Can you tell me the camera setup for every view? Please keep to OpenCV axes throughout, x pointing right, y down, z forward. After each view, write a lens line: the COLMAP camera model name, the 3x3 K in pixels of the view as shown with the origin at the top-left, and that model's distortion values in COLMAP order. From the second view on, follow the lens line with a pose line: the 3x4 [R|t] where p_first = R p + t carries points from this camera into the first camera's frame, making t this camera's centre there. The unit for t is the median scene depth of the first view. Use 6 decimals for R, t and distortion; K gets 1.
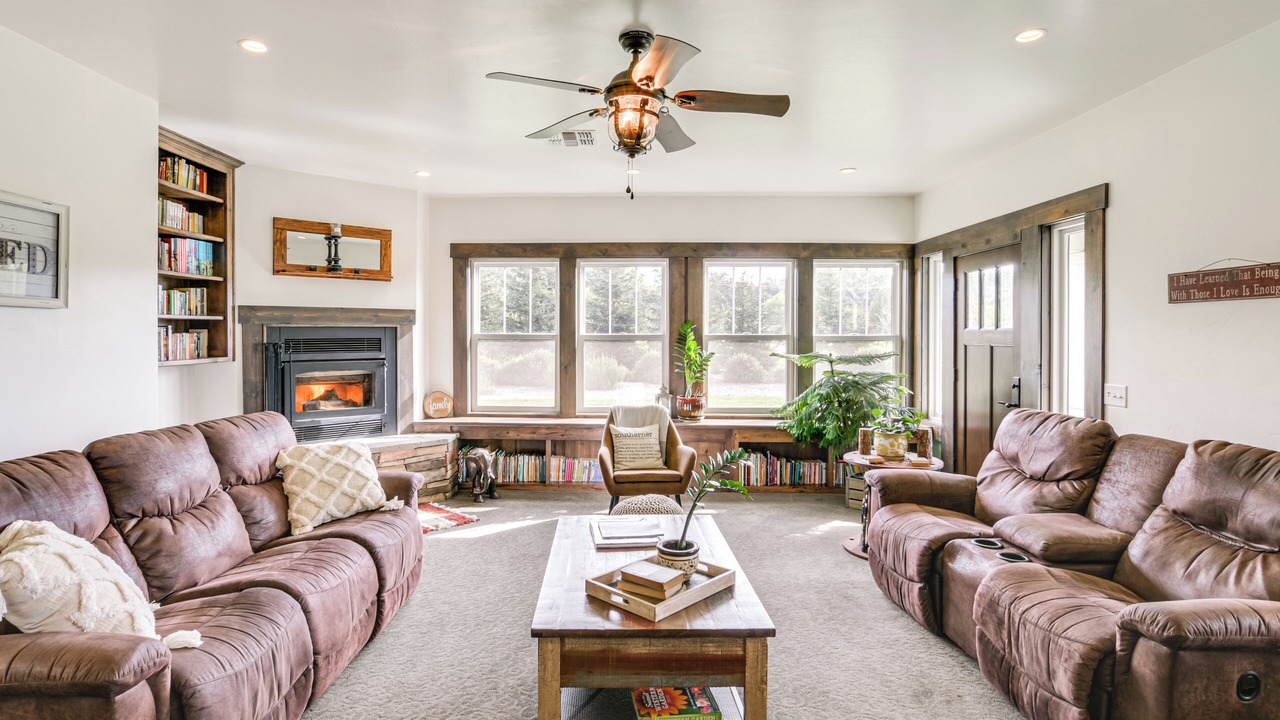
lens RADIAL K [[655.8, 0, 636.1], [0, 655.8, 346.2], [0, 0, 1]] dist [-0.029625, 0.006332]
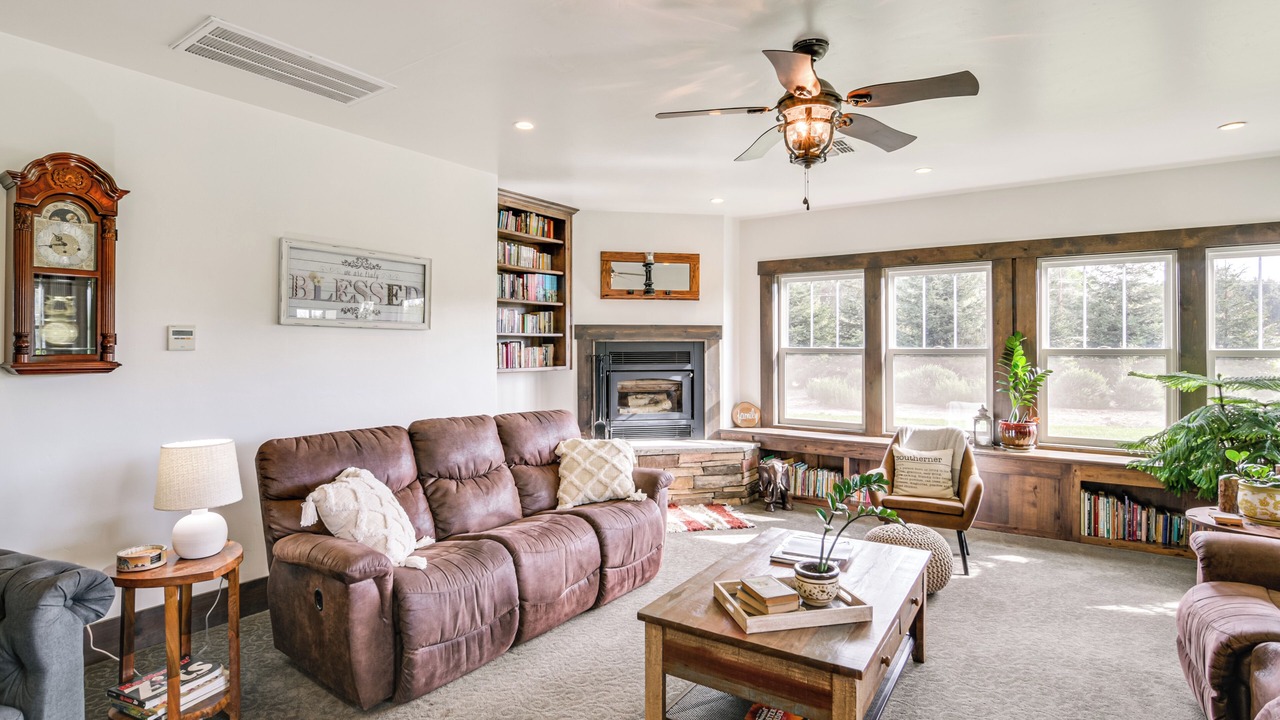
lens RADIAL K [[655.8, 0, 635.1], [0, 655.8, 351.1], [0, 0, 1]] dist [-0.029625, 0.006332]
pose [[0.828376, 0.002708, -0.560166, 0.245550], [-0.010678, 0.999883, -0.010957, -0.000078], [0.560070, 0.015058, 0.828308, 0.035059]]
